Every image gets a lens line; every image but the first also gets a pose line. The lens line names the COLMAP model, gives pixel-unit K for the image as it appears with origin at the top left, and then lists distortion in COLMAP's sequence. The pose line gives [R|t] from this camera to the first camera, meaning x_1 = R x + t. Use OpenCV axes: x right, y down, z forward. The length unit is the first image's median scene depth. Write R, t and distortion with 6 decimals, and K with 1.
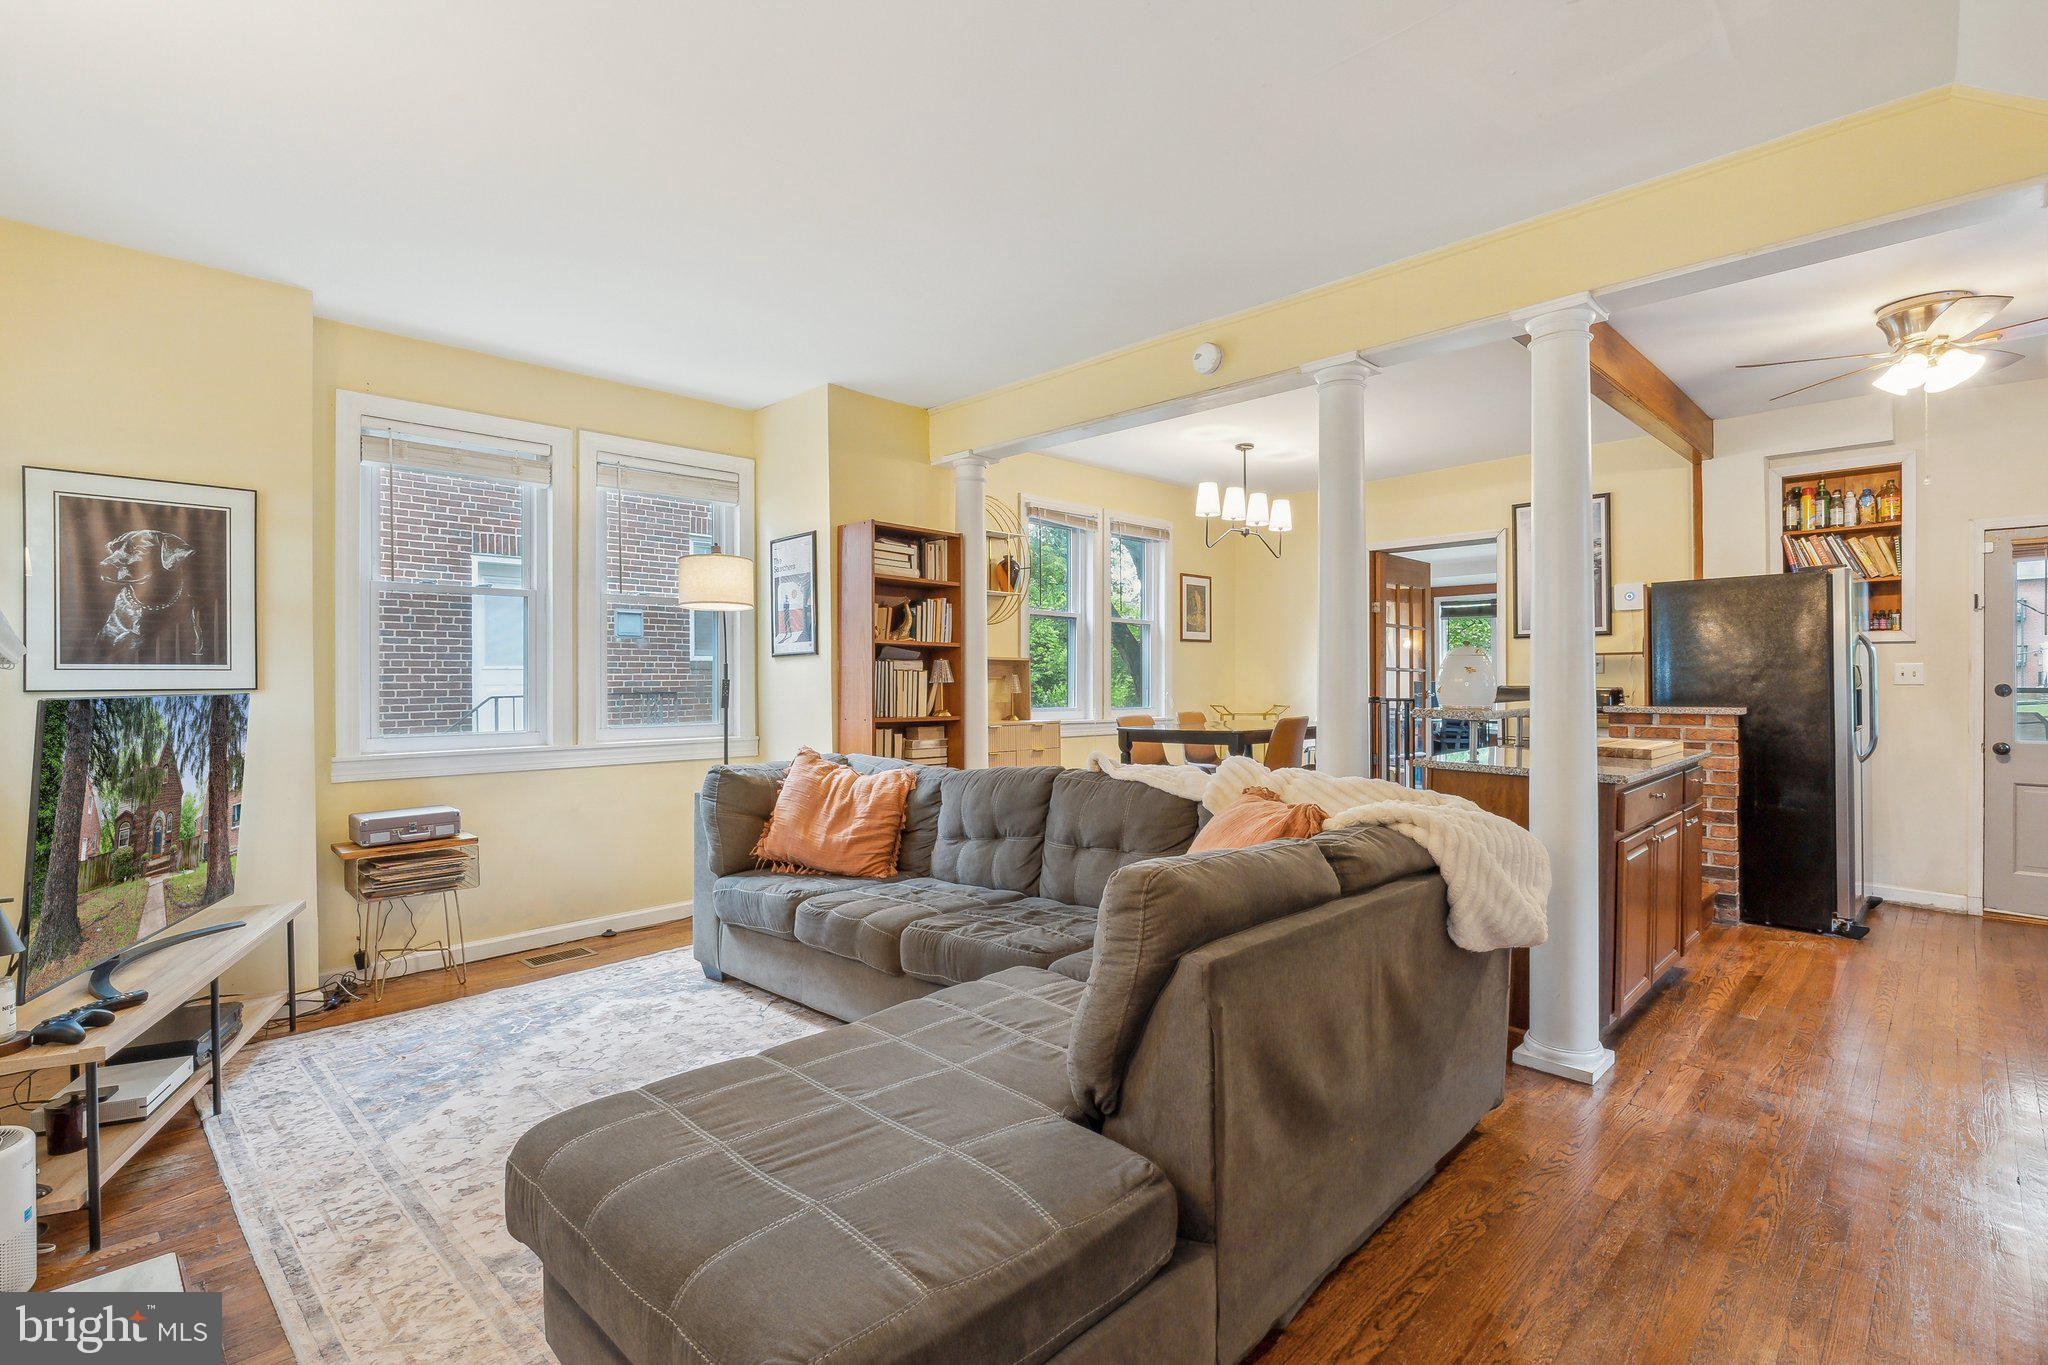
lens RADIAL K [[956.6, 0, 1030.5], [0, 956.6, 677.6], [0, 0, 1]] dist [-0.002737, 0.000109]
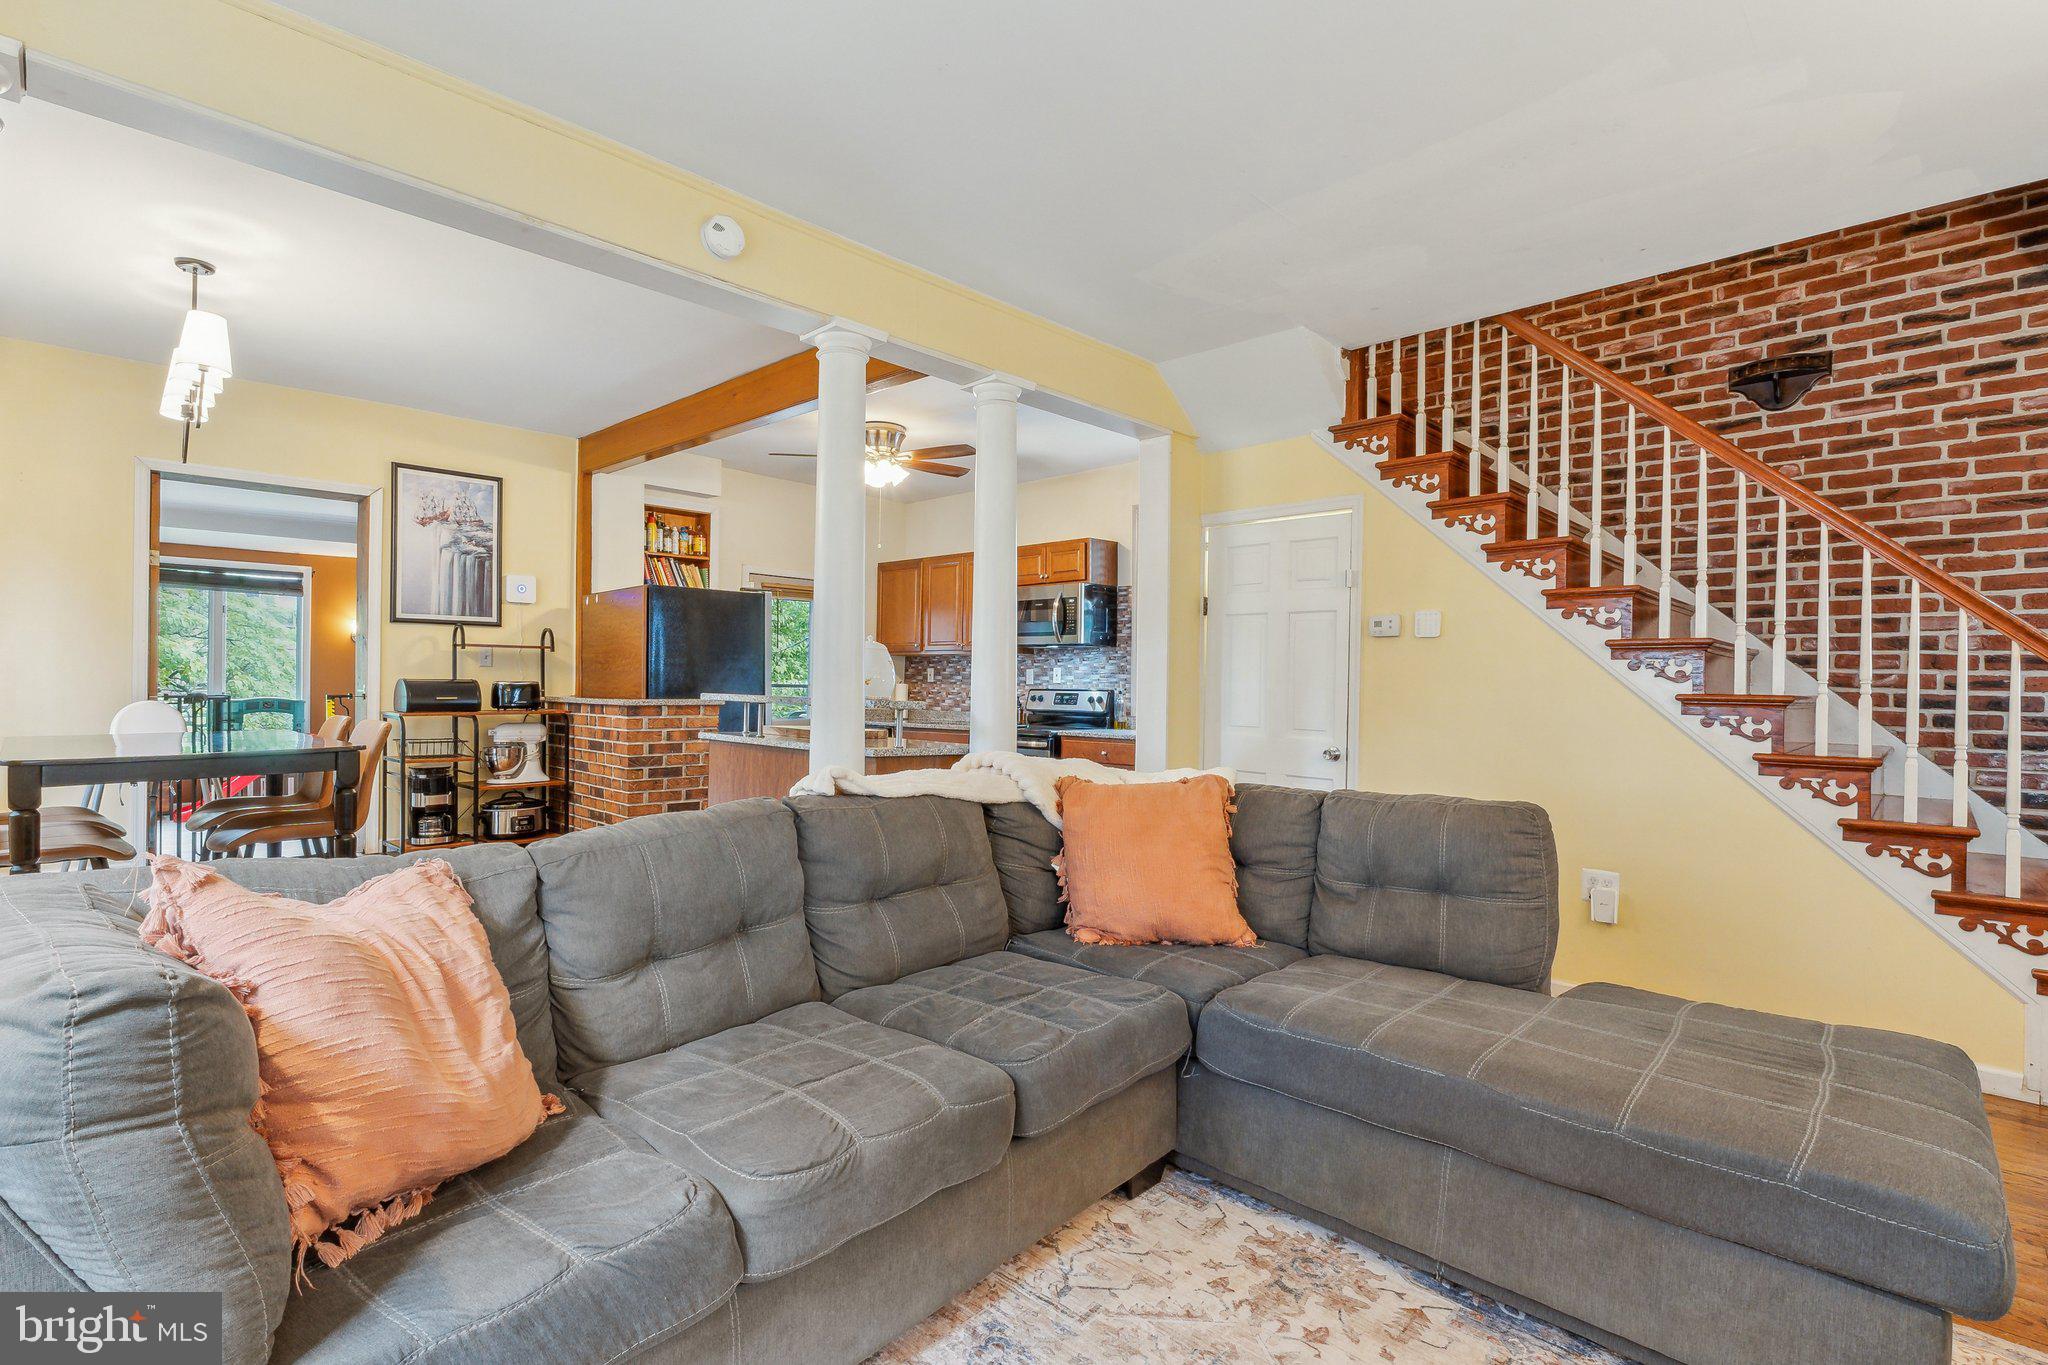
lens RADIAL K [[956.6, 0, 1026.4], [0, 956.6, 694.9], [0, 0, 1]] dist [-0.002737, 0.000109]
pose [[0.018557, -0.004313, 0.999819, -0.337066], [-0.014581, 0.999883, 0.004584, 0.011632], [-0.999721, -0.014663, 0.018492, 0.445283]]
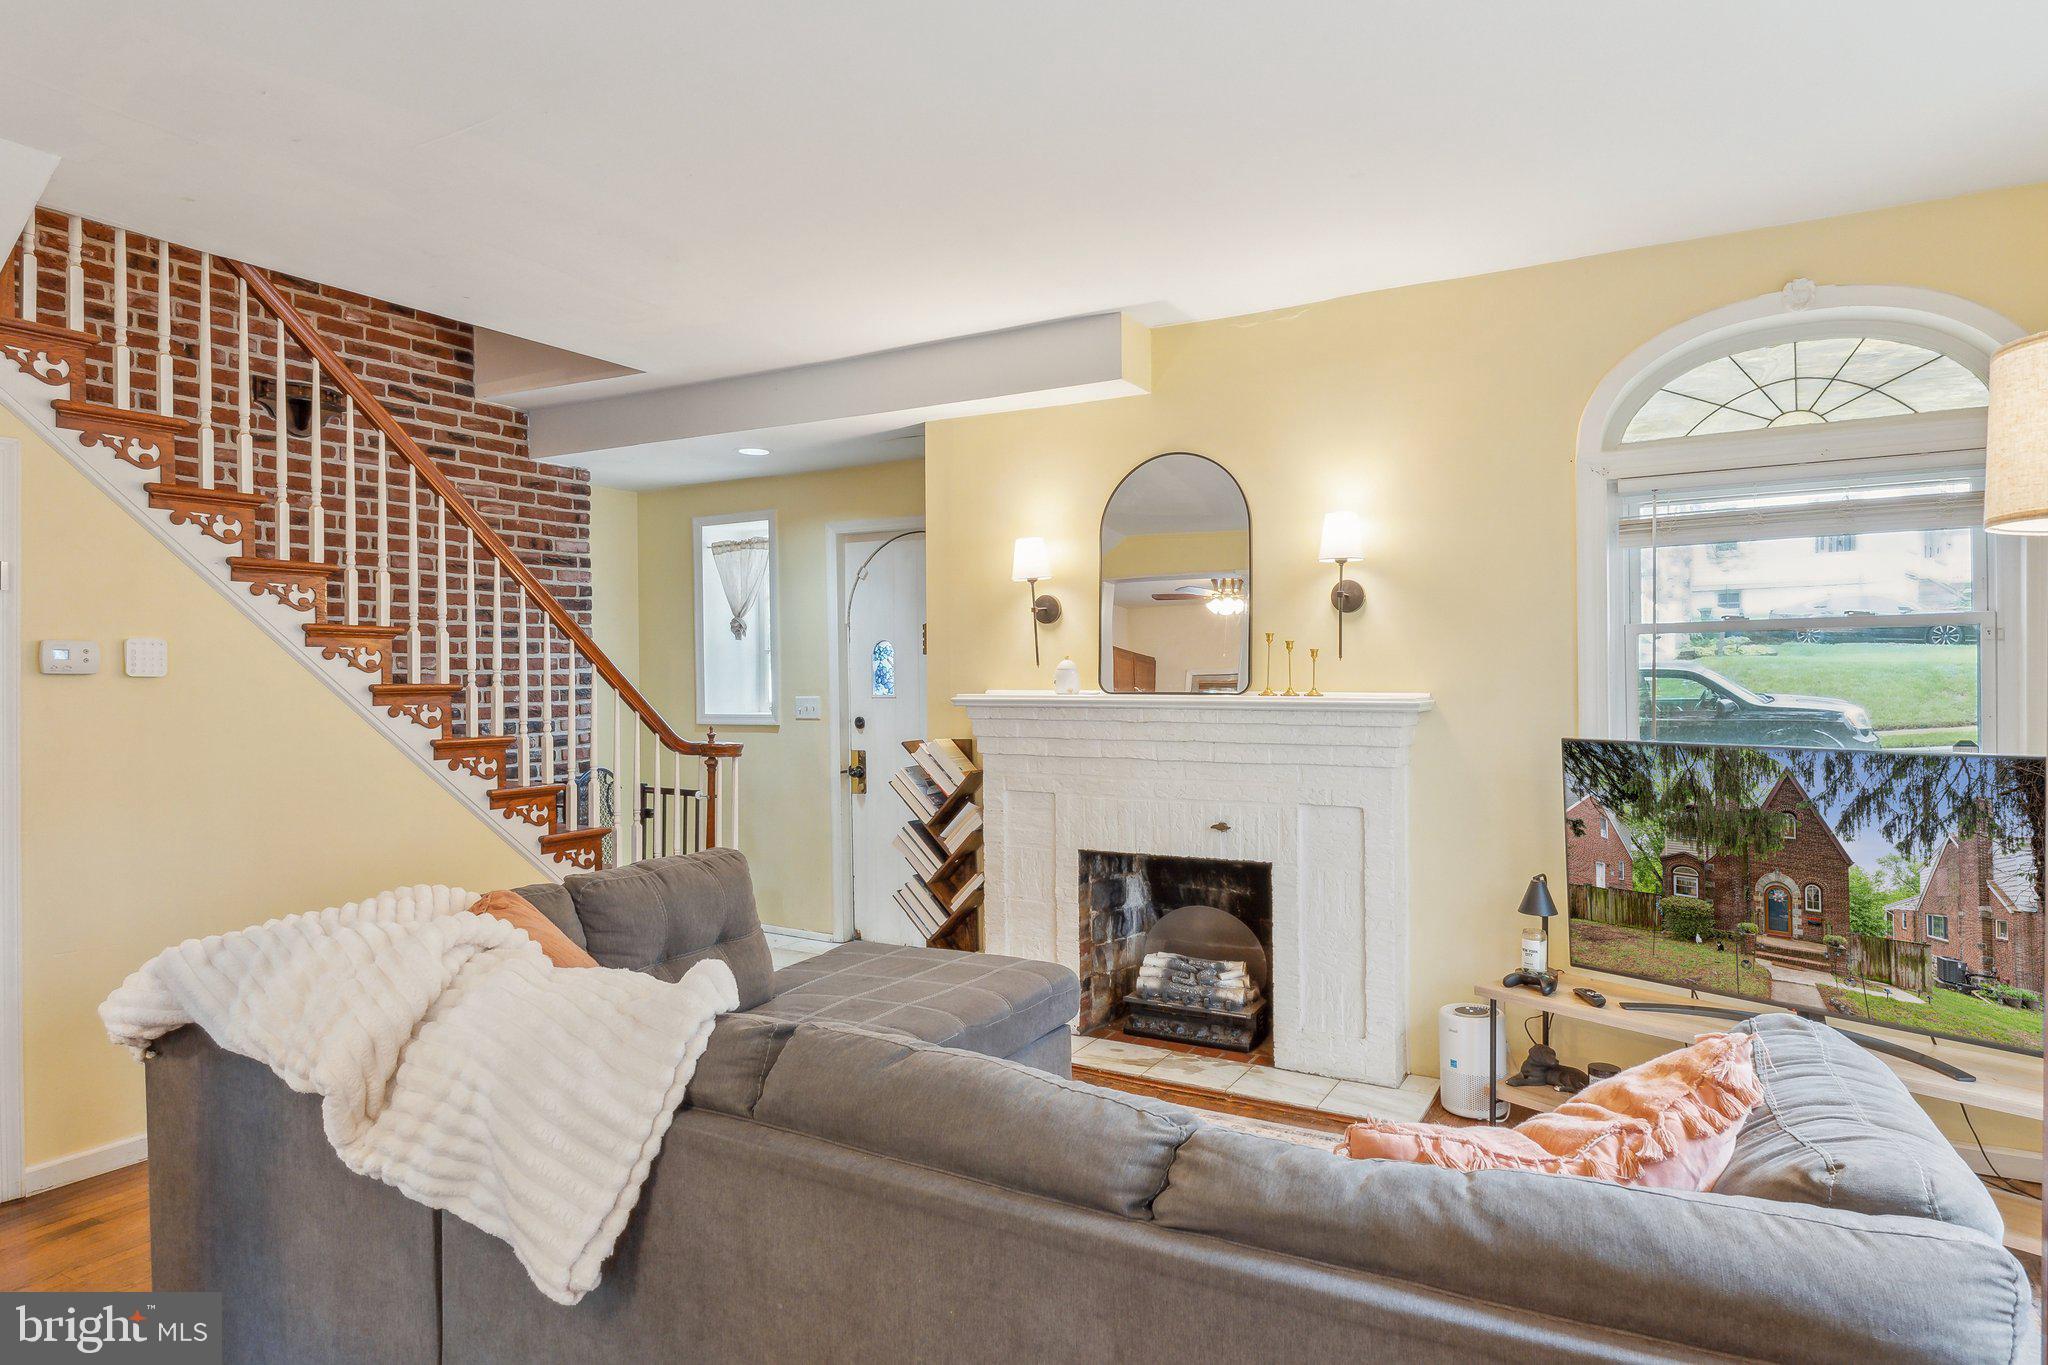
lens RADIAL K [[1228.9, 0, 1016.3], [0, 1228.9, 679.2], [0, 0, 1]] dist [-0.001765, 0.000049]
pose [[-0.972320, 0.010192, -0.233431, 0.055287], [0.009993, 0.999948, 0.002036, -0.024616], [0.233439, -0.000353, -0.972371, 0.839185]]
